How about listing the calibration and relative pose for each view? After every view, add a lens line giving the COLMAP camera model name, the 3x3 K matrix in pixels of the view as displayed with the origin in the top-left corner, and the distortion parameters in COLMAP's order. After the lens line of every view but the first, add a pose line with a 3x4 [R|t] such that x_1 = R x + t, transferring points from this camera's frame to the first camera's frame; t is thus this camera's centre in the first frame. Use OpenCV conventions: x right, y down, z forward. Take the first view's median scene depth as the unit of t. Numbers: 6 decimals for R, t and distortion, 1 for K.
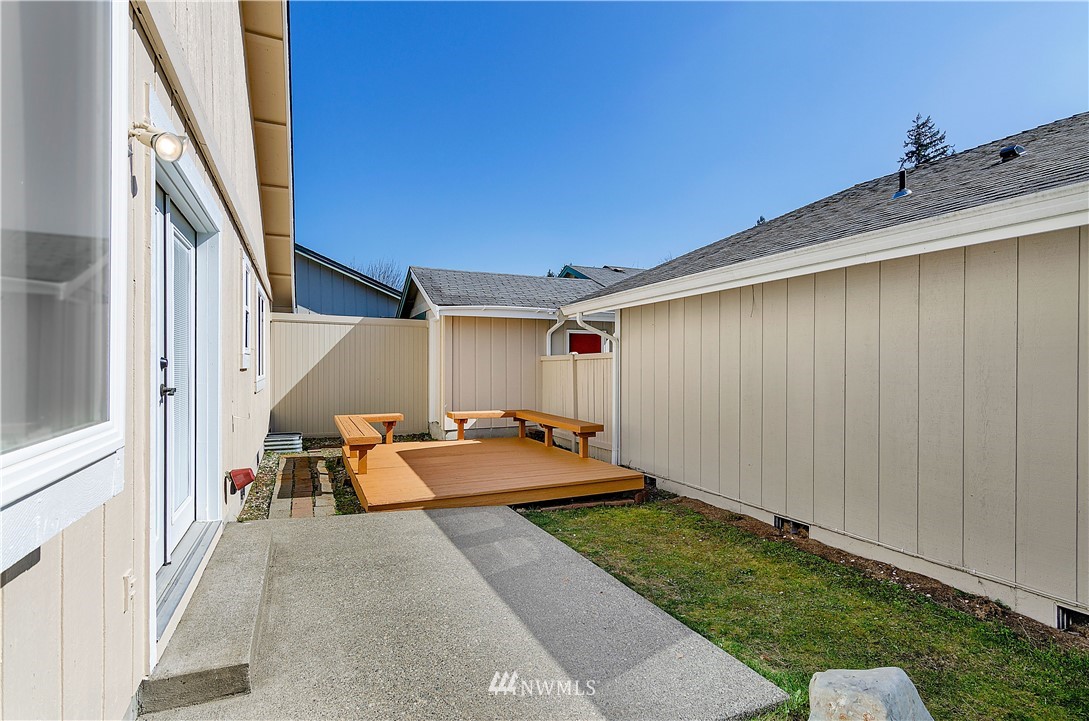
lens RADIAL K [[532.6, 0, 548.1], [0, 532.6, 364.0], [0, 0, 1]] dist [-0.000381, 0.004031]
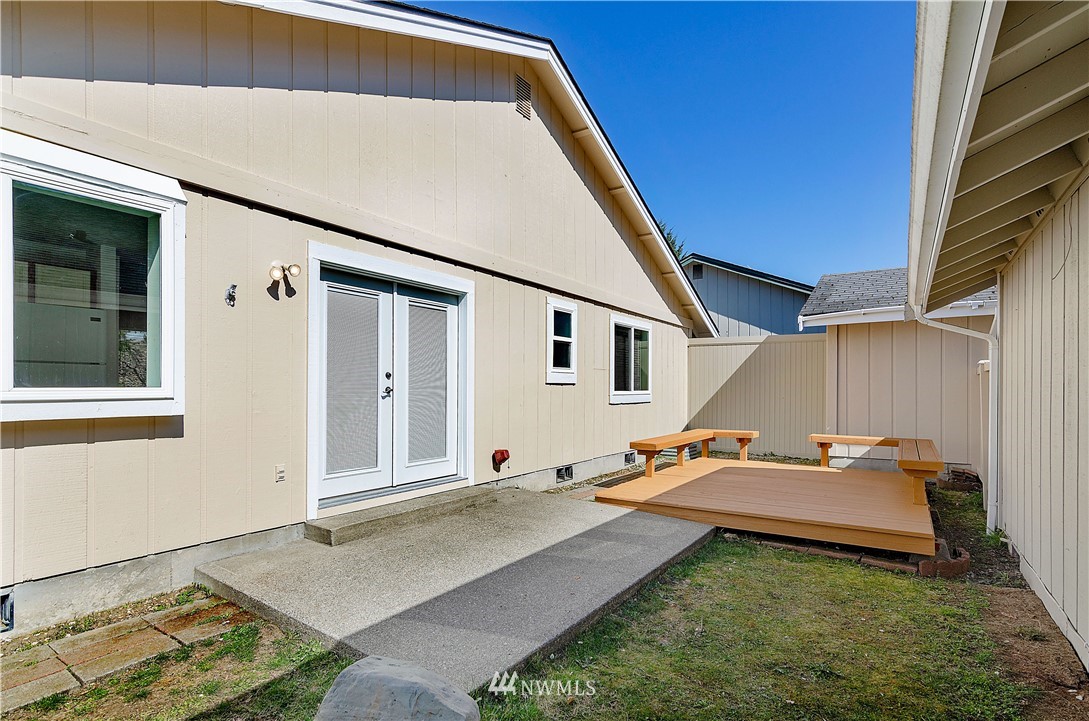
lens RADIAL K [[532.6, 0, 548.3], [0, 532.6, 388.5], [0, 0, 1]] dist [-0.000381, 0.004031]
pose [[0.518530, -0.005897, -0.855039, 0.604358], [0.003116, 0.999983, -0.005007, 0.030592], [0.855054, -0.000068, 0.518539, 0.285368]]
